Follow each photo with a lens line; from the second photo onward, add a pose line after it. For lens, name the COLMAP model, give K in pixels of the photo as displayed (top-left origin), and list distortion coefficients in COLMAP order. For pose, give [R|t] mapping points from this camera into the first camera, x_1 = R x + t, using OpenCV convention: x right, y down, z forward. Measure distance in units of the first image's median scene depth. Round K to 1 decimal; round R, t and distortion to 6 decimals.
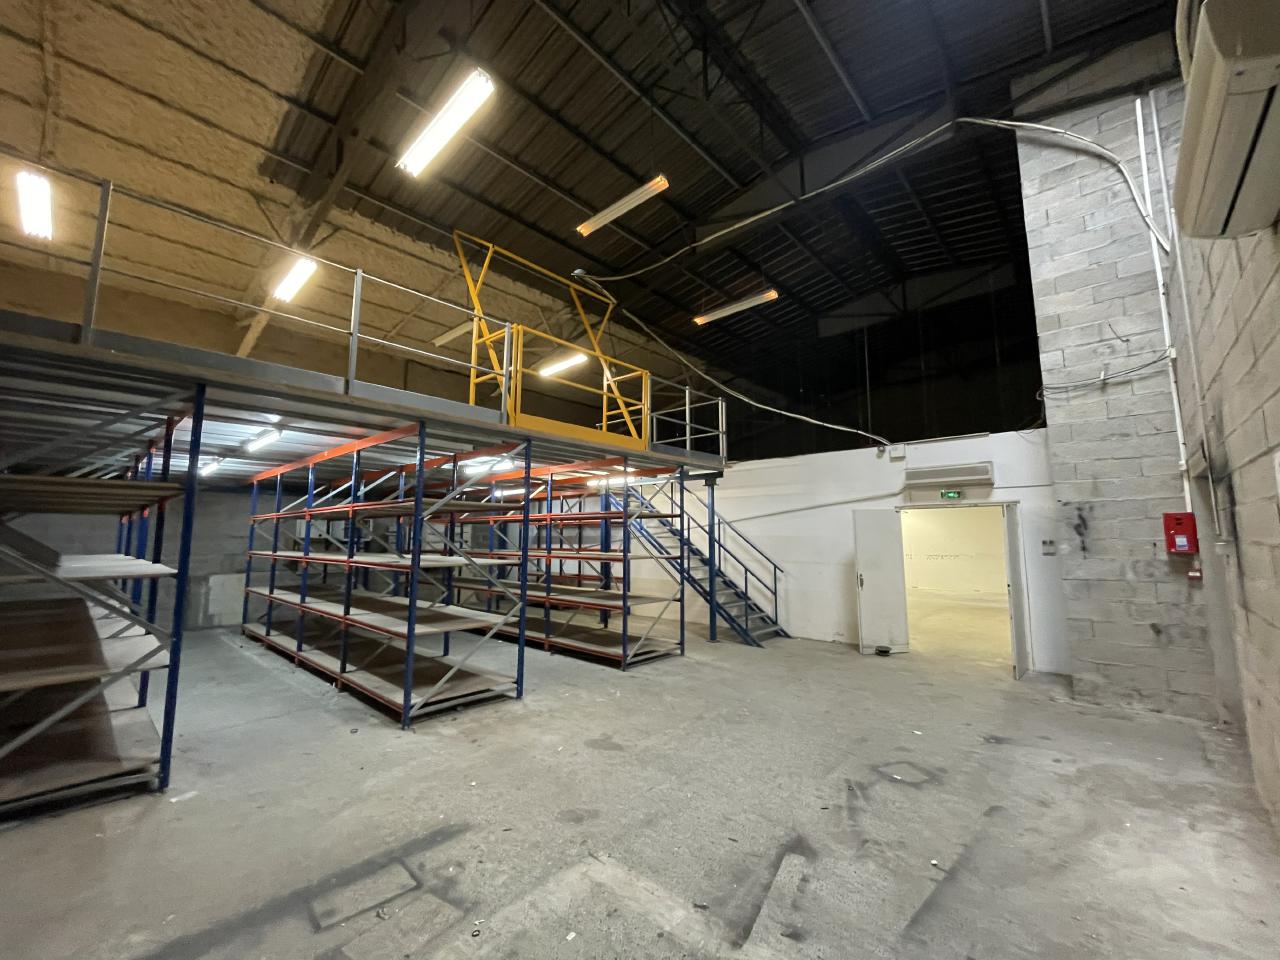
lens RADIAL K [[518.9, 0, 644.8], [0, 518.9, 479.0], [0, 0, 1]] dist [-0.002231, 0.000121]
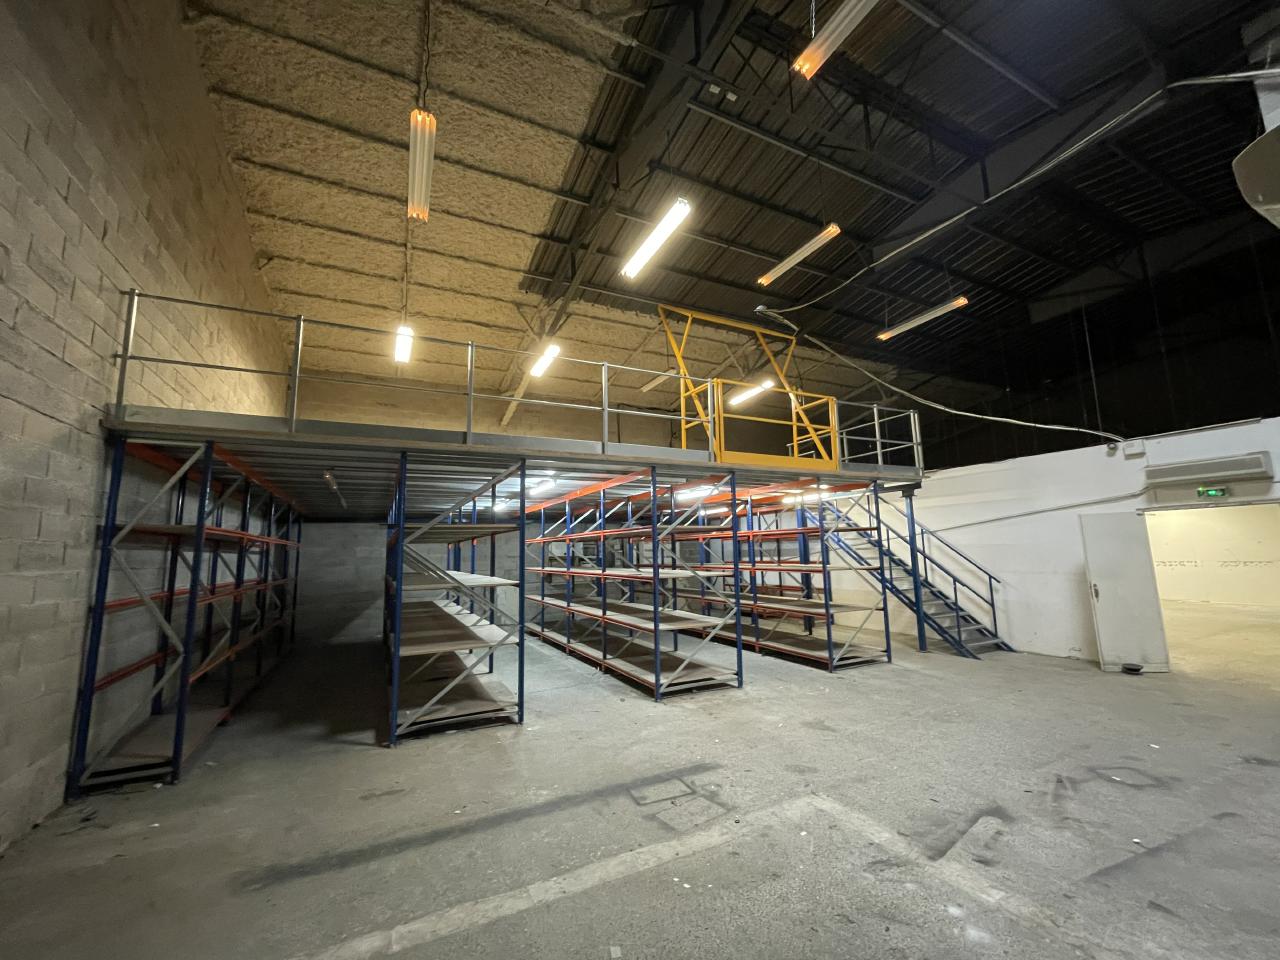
lens RADIAL K [[518.9, 0, 644.8], [0, 518.9, 479.0], [0, 0, 1]] dist [-0.002231, 0.000121]
pose [[0.932976, -0.072653, -0.352530, 0.009117], [0.064600, 0.997312, -0.034571, -0.028589], [0.354094, 0.009481, 0.935162, -0.184929]]
